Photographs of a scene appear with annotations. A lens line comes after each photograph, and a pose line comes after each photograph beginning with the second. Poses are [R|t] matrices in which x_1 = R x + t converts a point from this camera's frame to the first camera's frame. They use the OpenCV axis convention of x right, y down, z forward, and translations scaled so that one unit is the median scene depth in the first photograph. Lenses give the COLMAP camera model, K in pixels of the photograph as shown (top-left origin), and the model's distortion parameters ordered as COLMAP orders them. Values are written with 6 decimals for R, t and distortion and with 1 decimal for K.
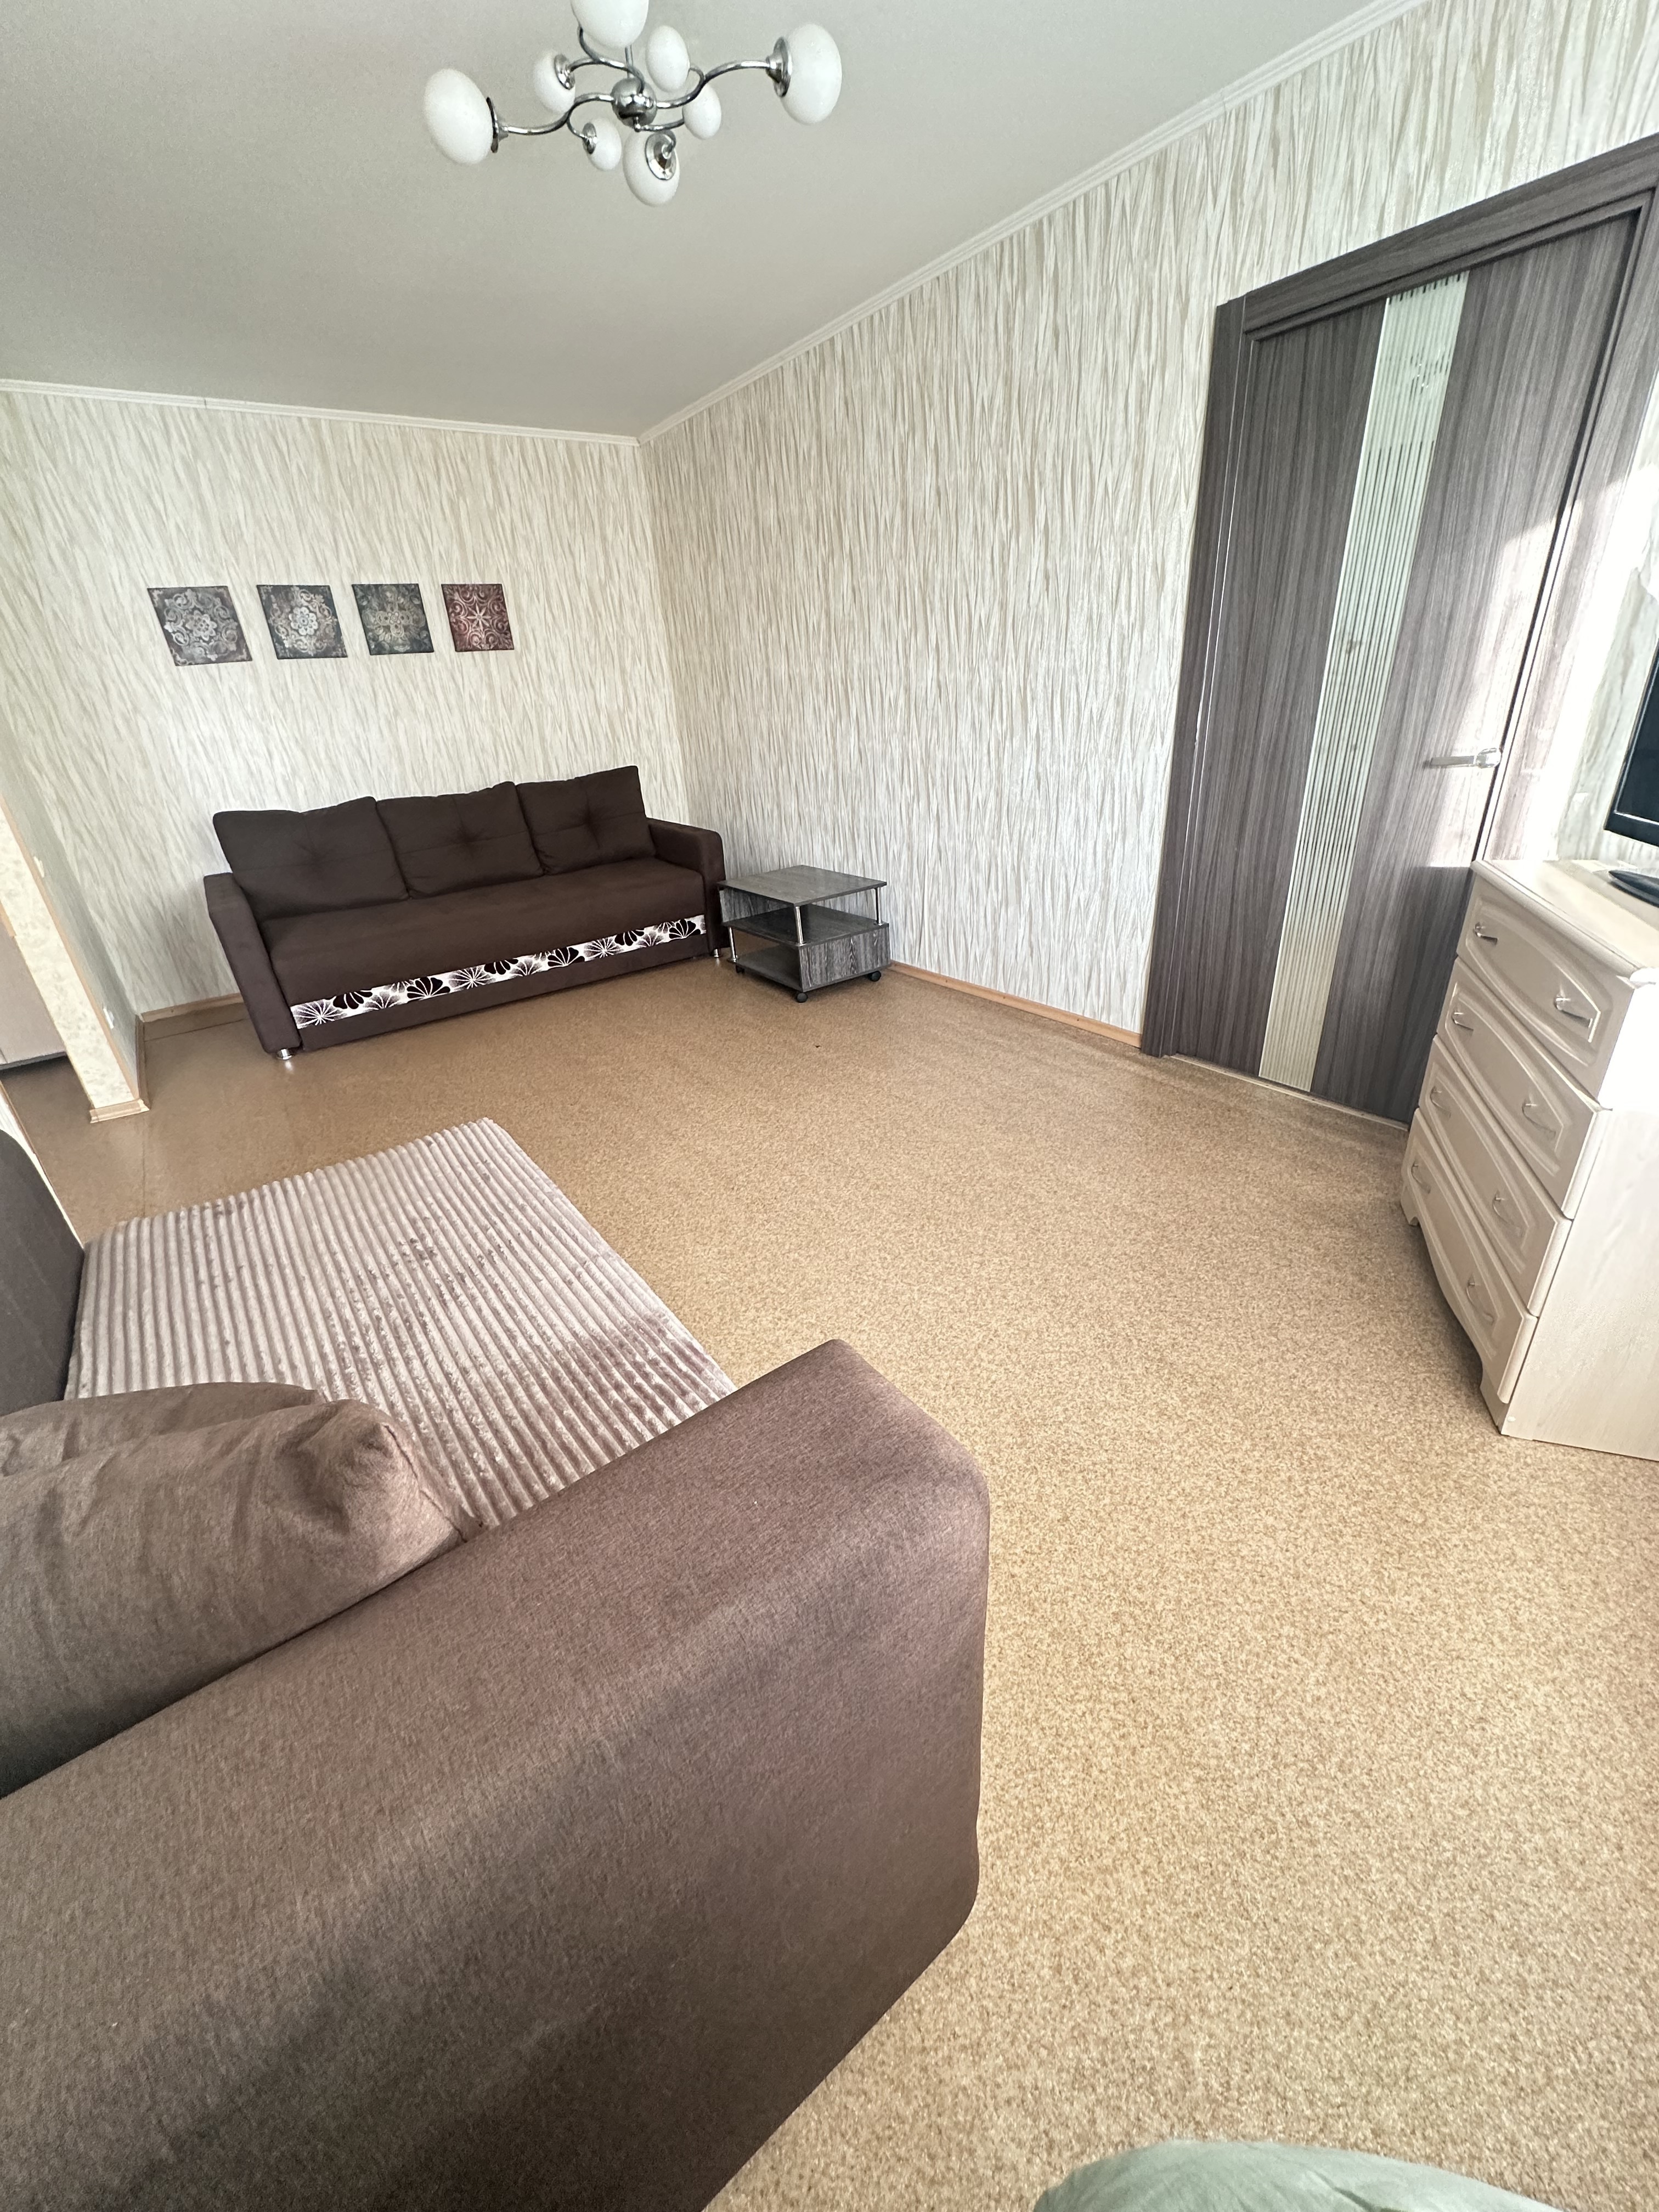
lens RADIAL K [[878.6, 0, 830.2], [0, 878.6, 1104.0], [0, 0, 1]] dist [-0.001112, 0.000305]
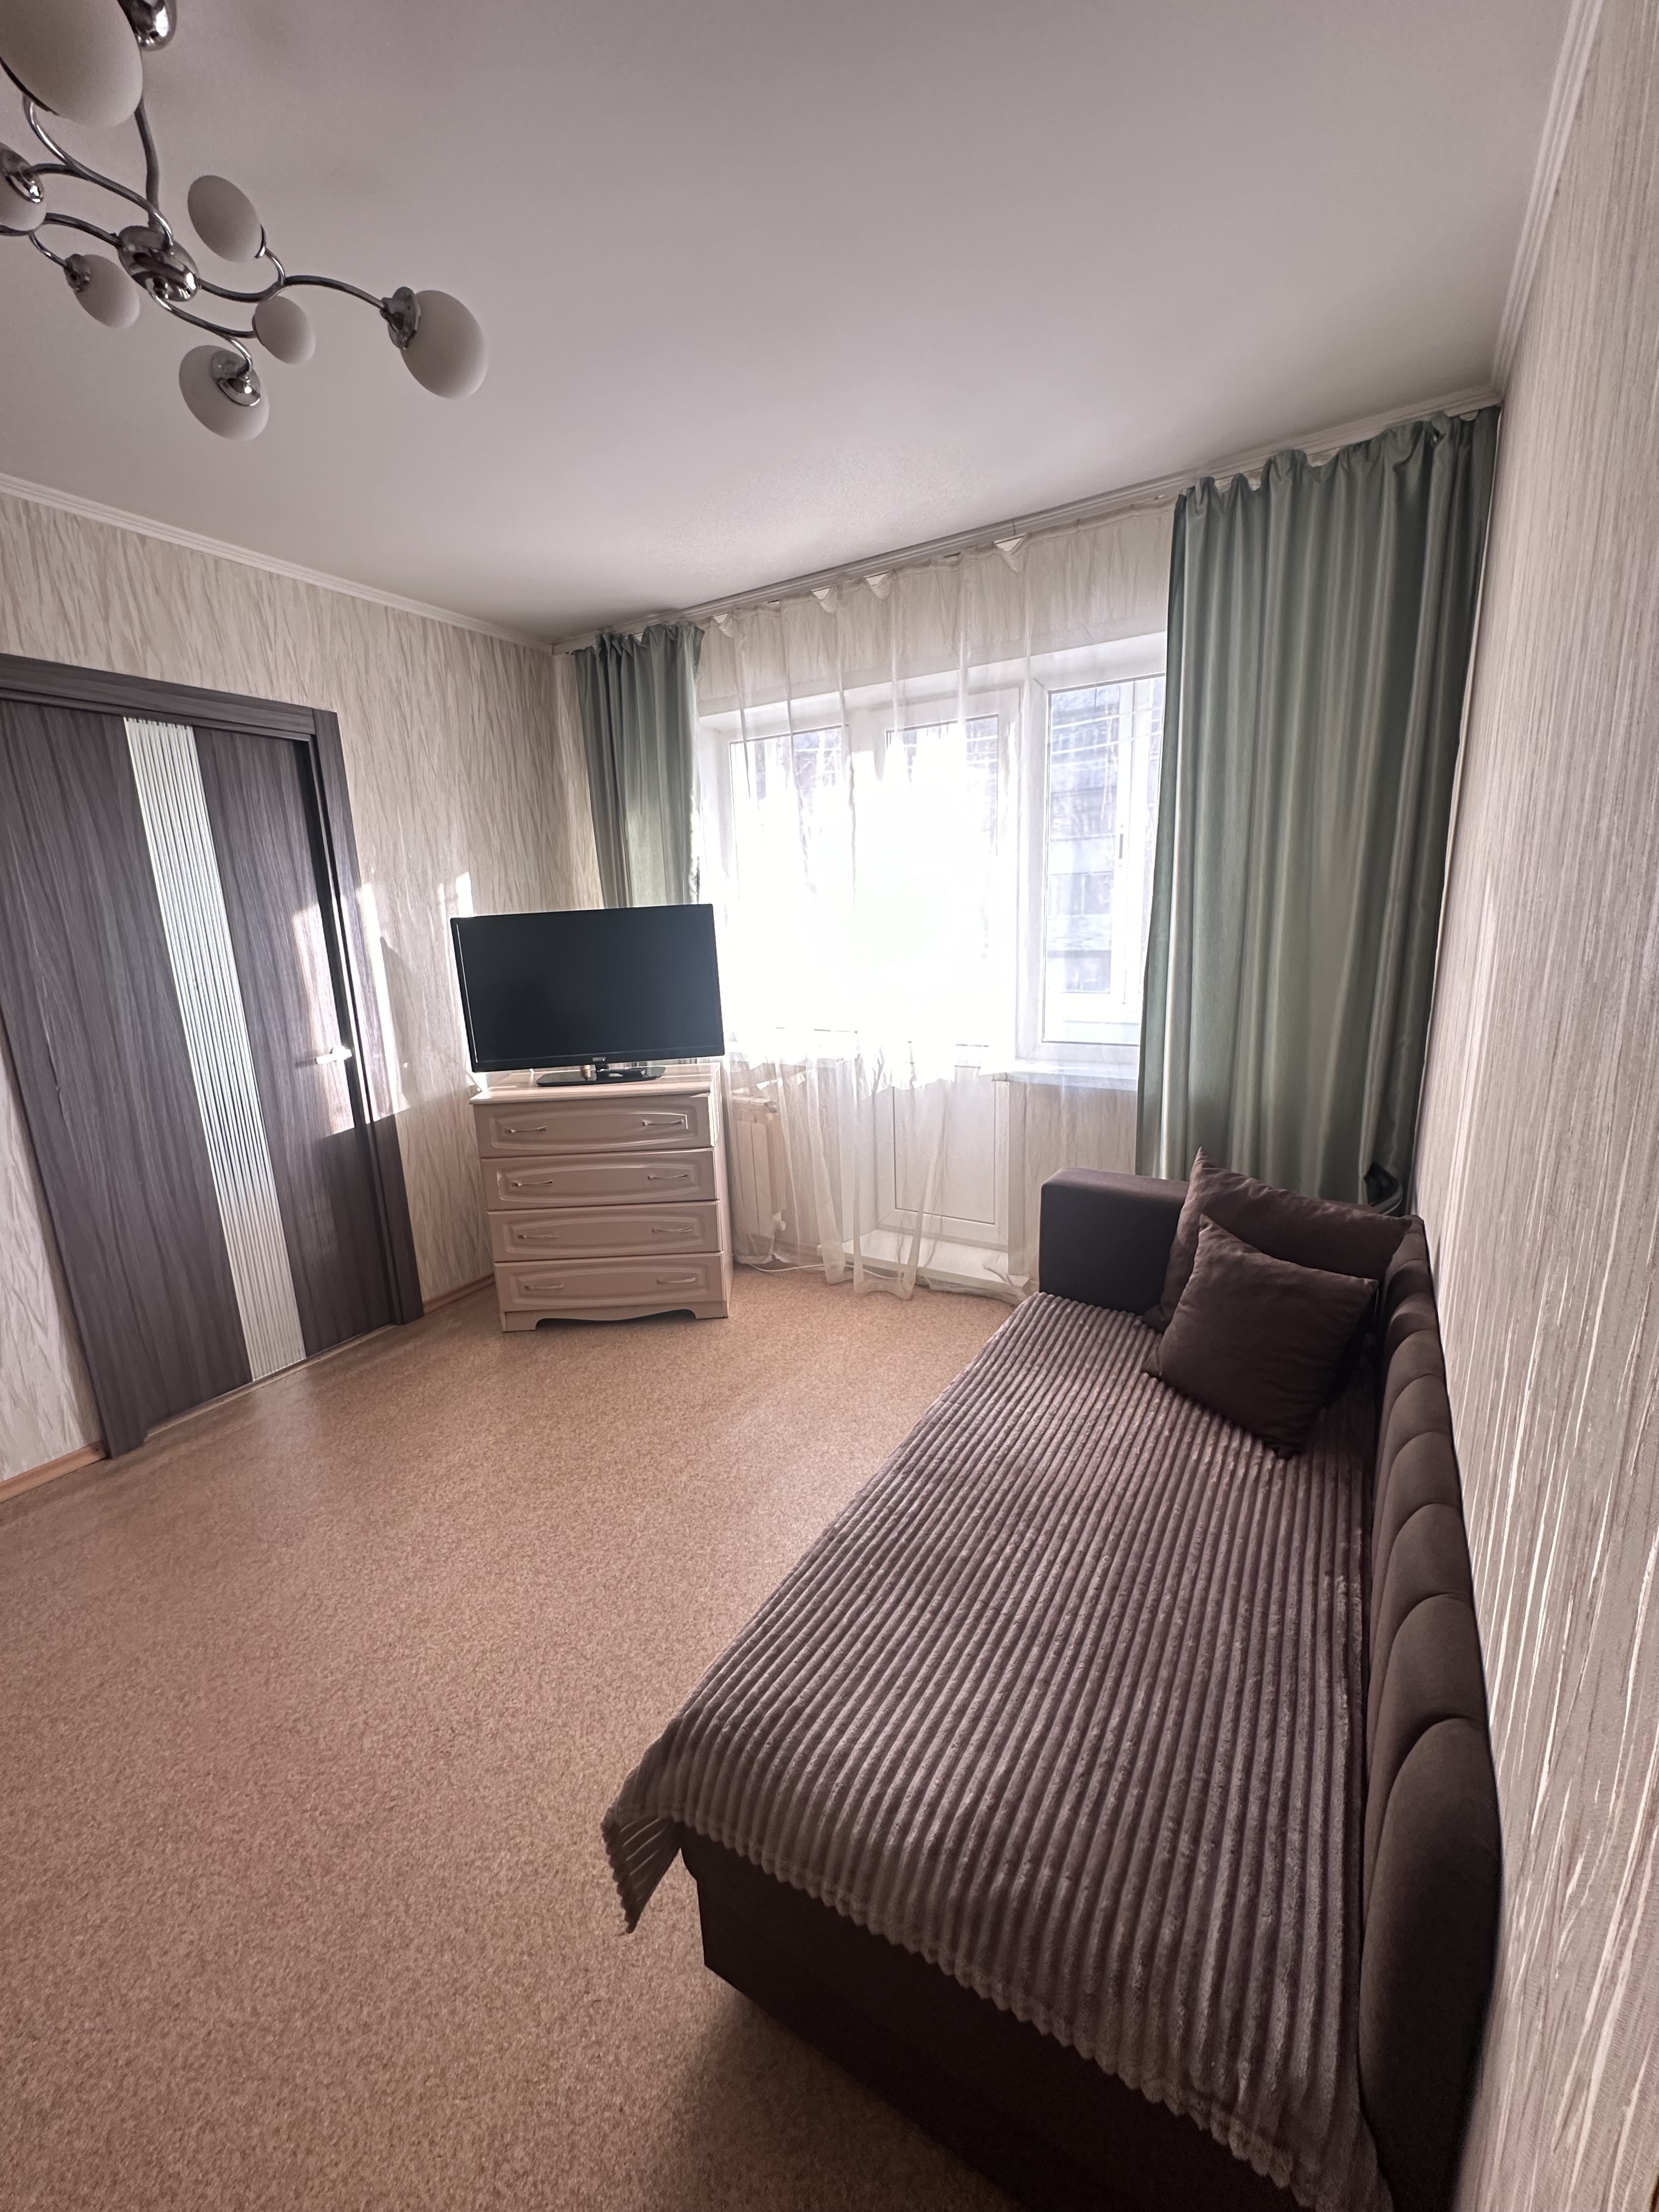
lens RADIAL K [[879.2, 0, 829.9], [0, 879.2, 1103.6], [0, 0, 1]] dist [-0.001660, 0.000736]
pose [[-0.386610, -0.123342, 0.913958, -0.462098], [0.451521, 0.838805, 0.304196, -0.225789], [-0.804153, 0.530277, -0.268599, 0.448600]]
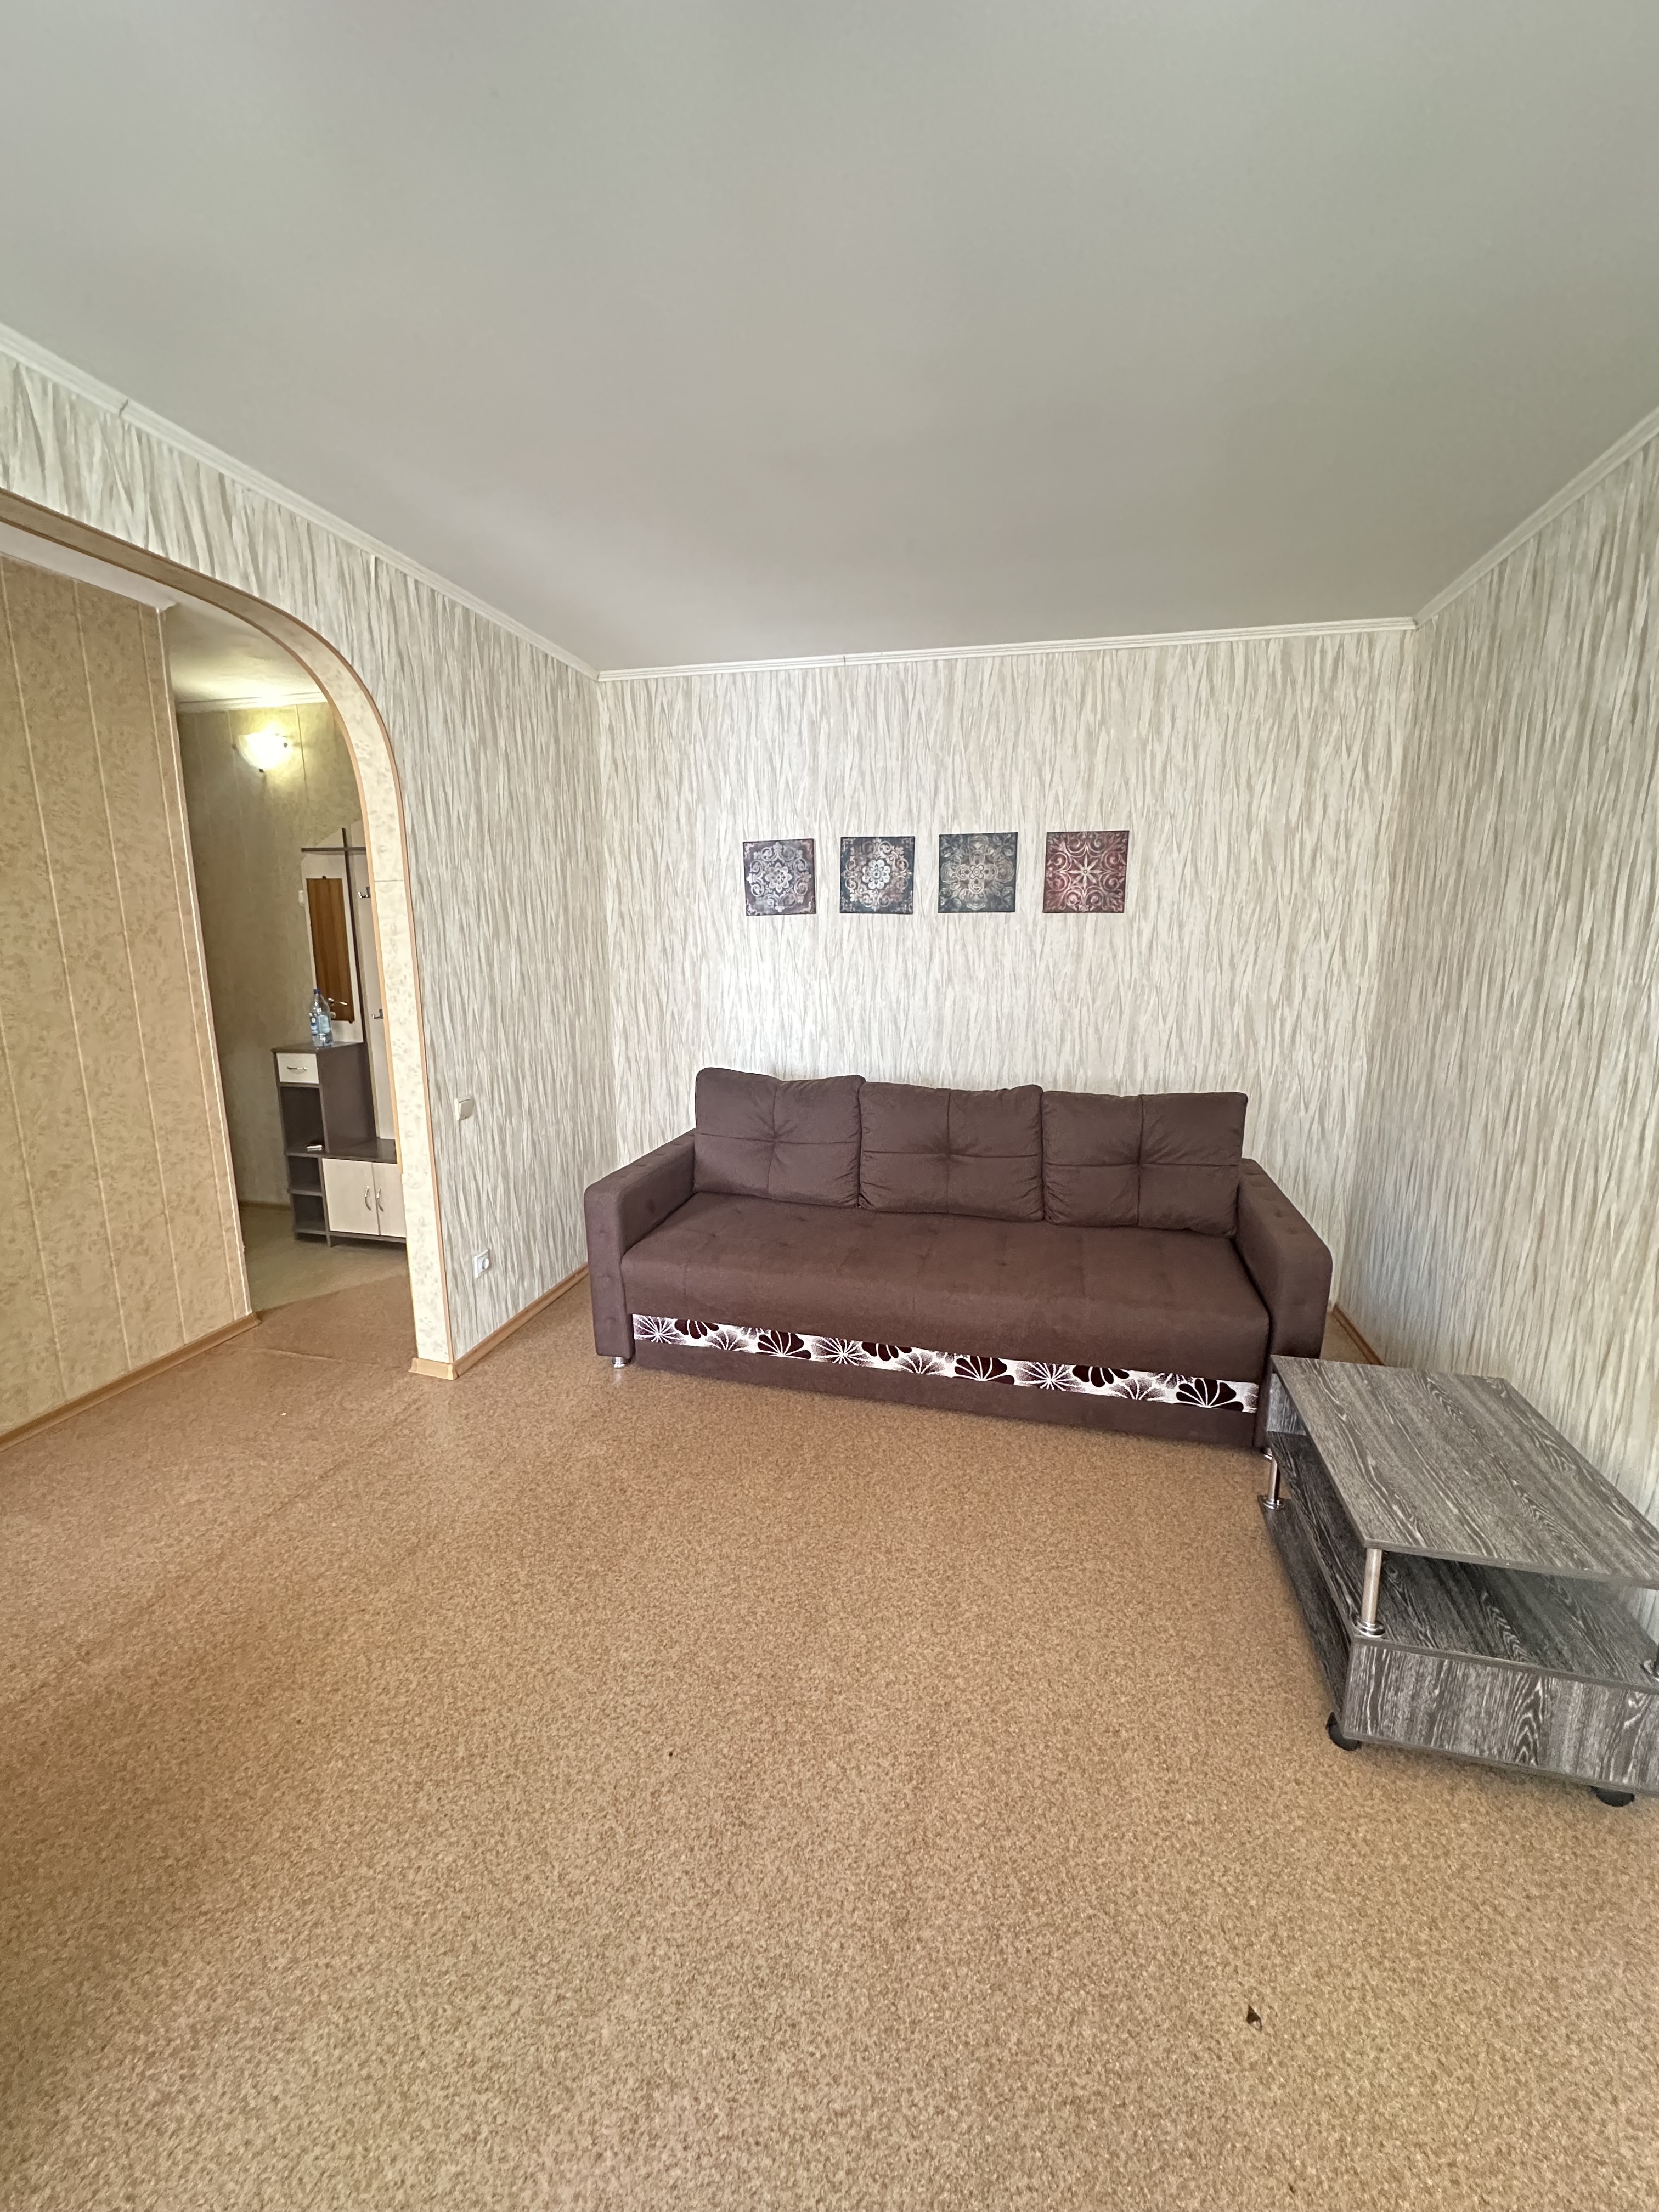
lens RADIAL K [[878.6, 0, 830.2], [0, 878.6, 1104.0], [0, 0, 1]] dist [-0.001112, 0.000305]
pose [[0.651213, 0.210434, -0.729136, 0.049979], [-0.369825, 0.926979, -0.062769, -0.290751], [0.662685, 0.310529, 0.681484, 0.487055]]
